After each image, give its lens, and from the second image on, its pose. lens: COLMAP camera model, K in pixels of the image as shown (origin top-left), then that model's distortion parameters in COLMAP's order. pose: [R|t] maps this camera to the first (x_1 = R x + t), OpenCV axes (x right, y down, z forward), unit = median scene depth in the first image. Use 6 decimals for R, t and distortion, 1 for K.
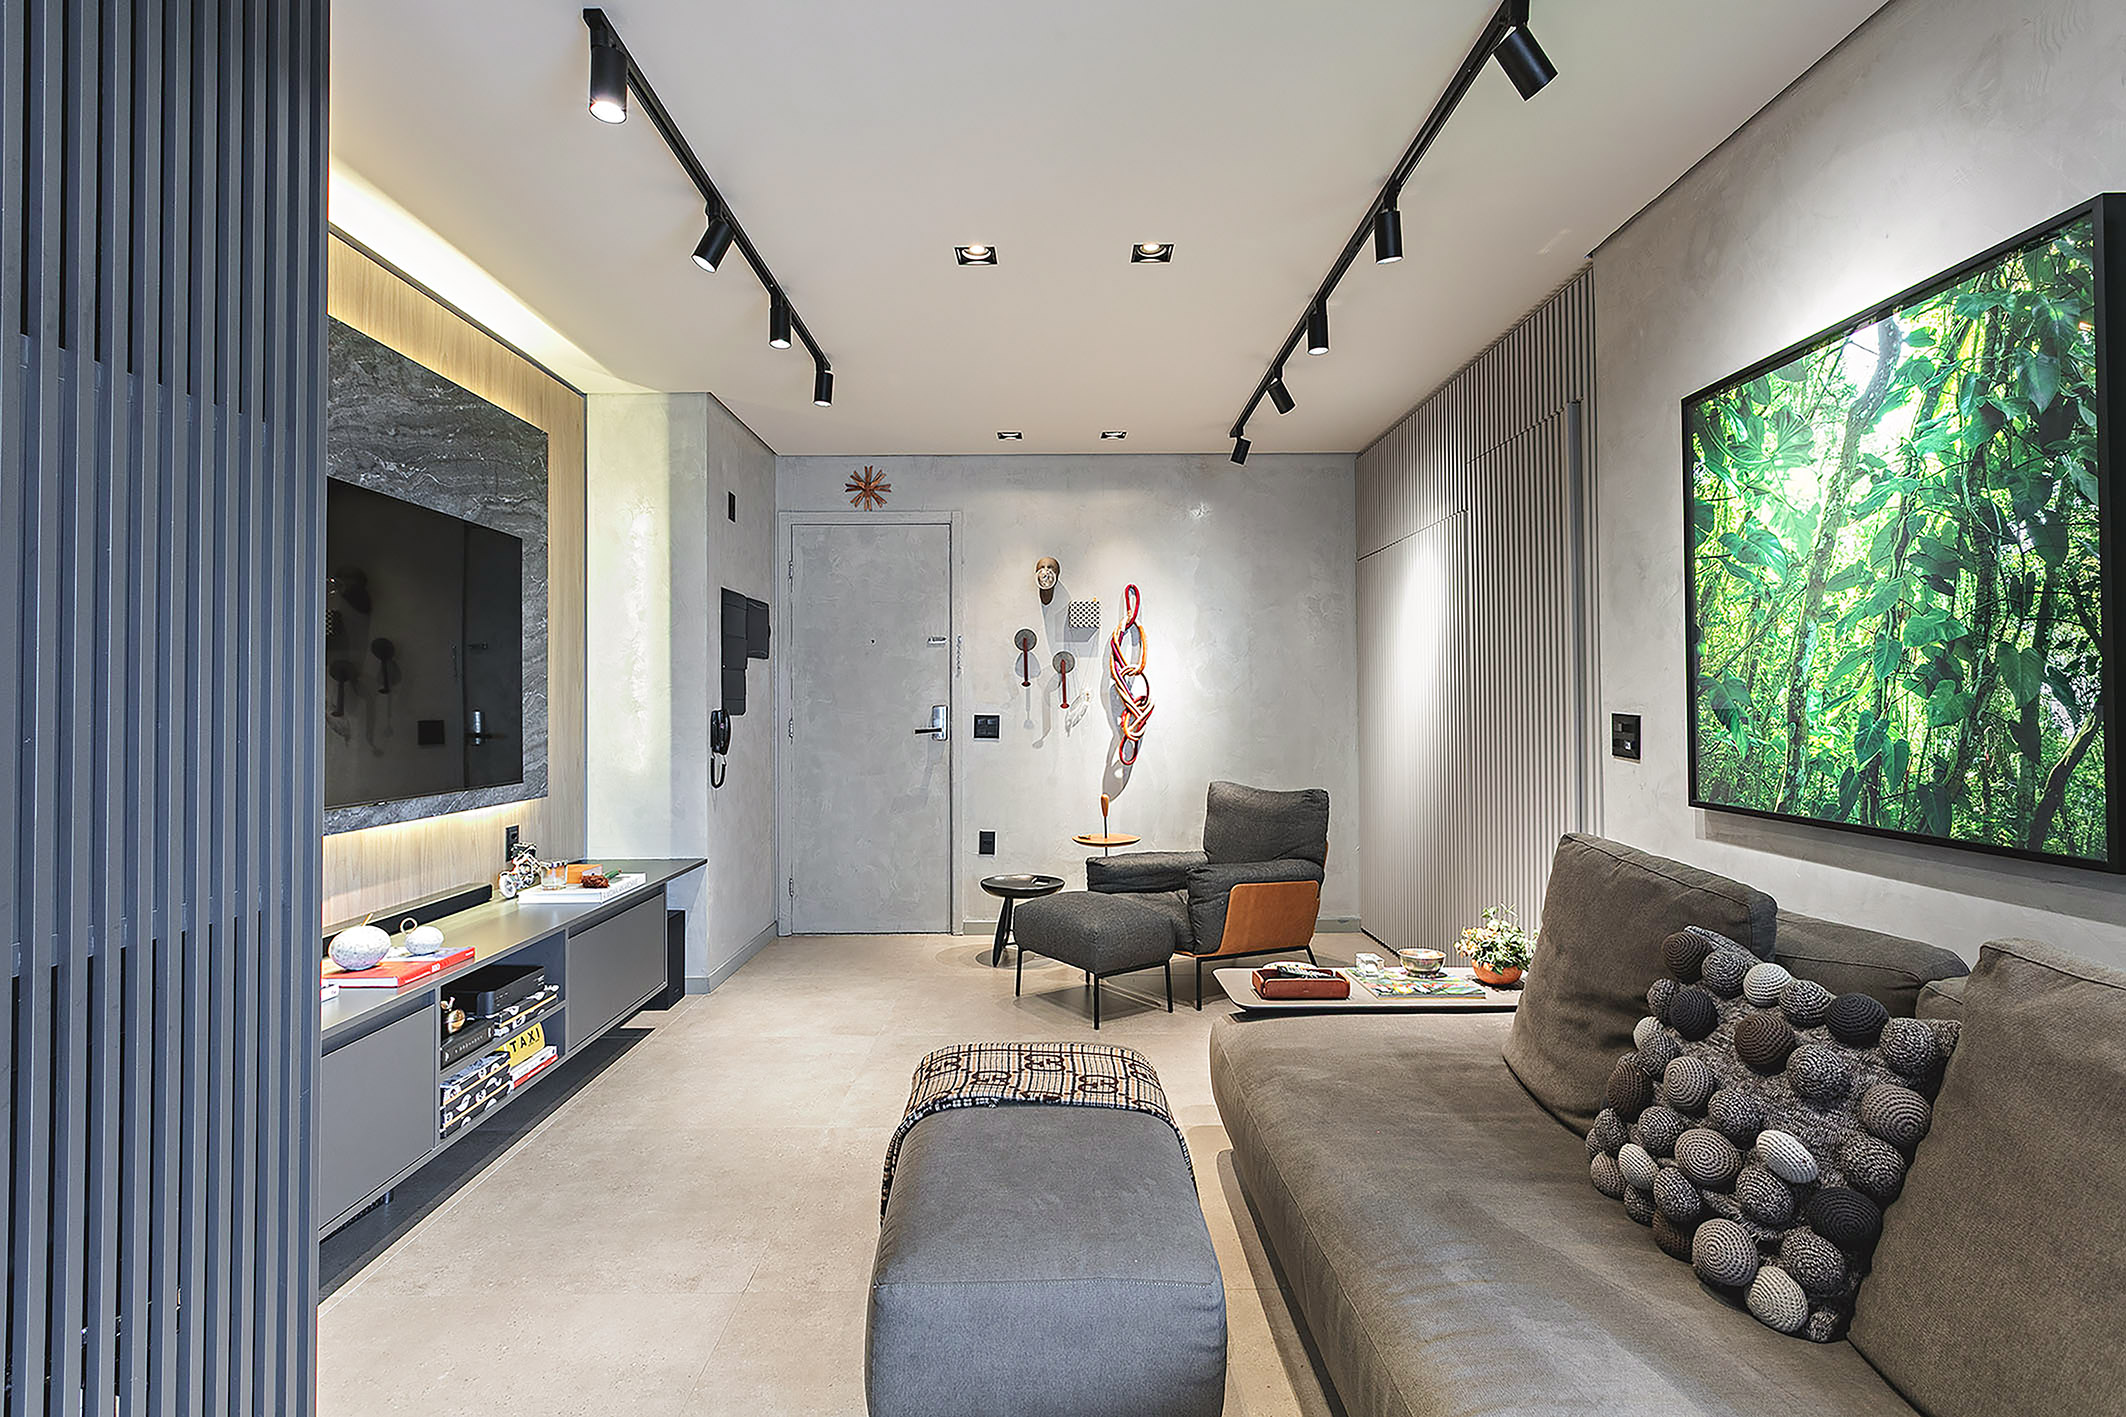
lens RADIAL K [[1008.4, 0, 1047.1], [0, 1008.4, 695.3], [0, 0, 1]] dist [-0.003137, 0.001374]
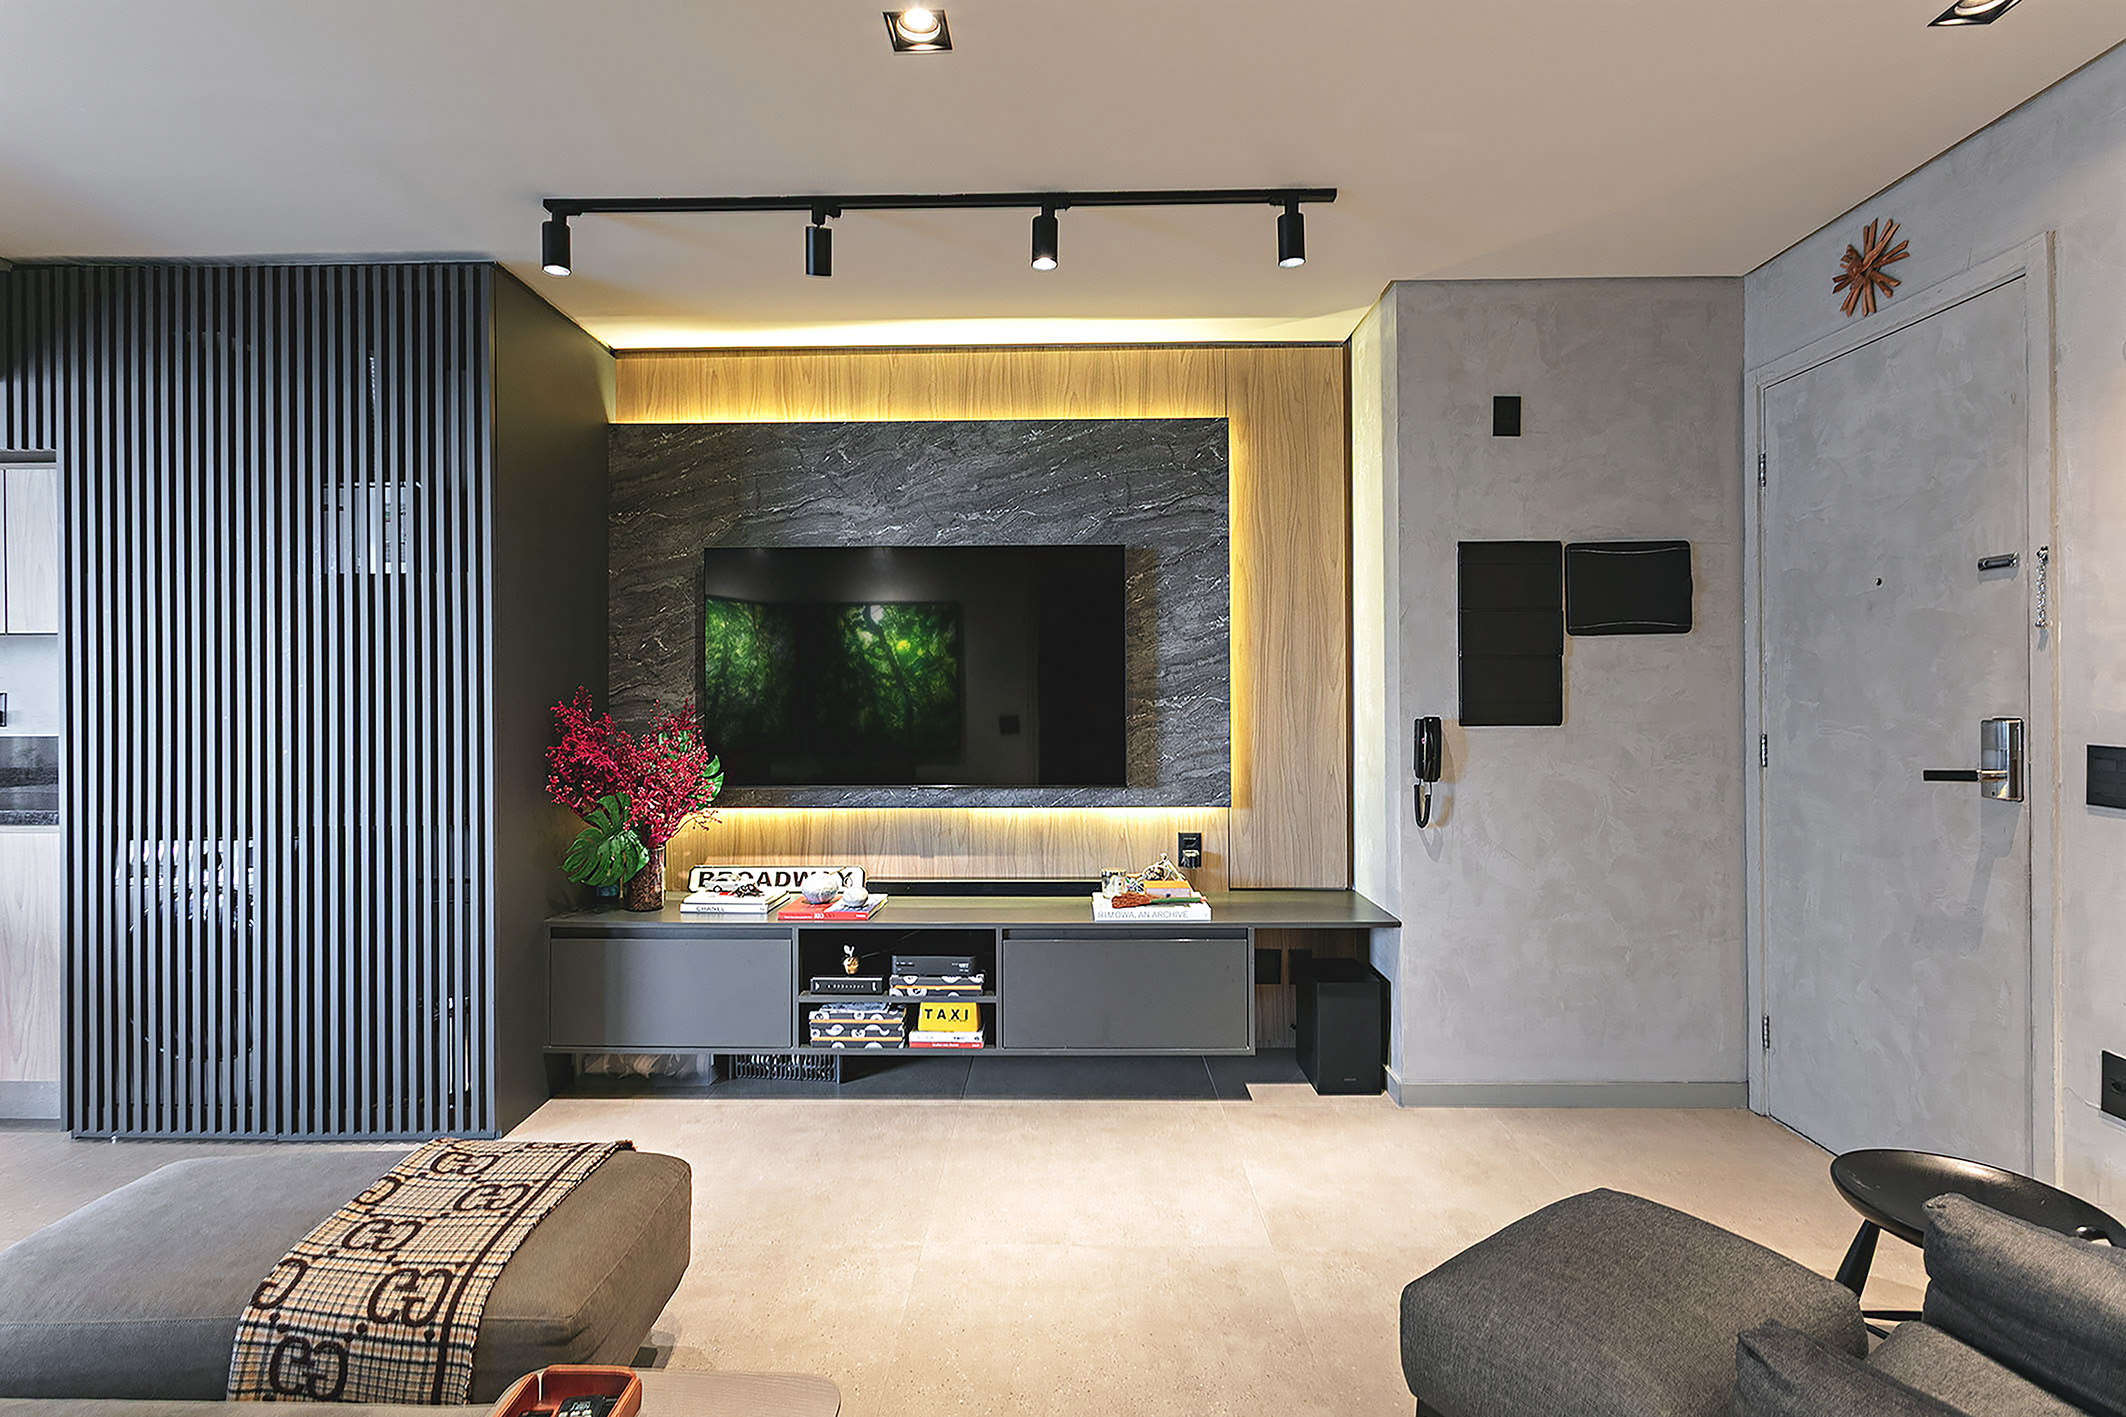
lens RADIAL K [[1008.4, 0, 1051.9], [0, 1008.4, 706.3], [0, 0, 1]] dist [-0.003137, 0.001374]
pose [[-0.013417, 0.013772, -0.999815, 0.474881], [0.014862, 0.999797, 0.013573, -0.009445], [0.999800, -0.014677, -0.013619, 0.912071]]
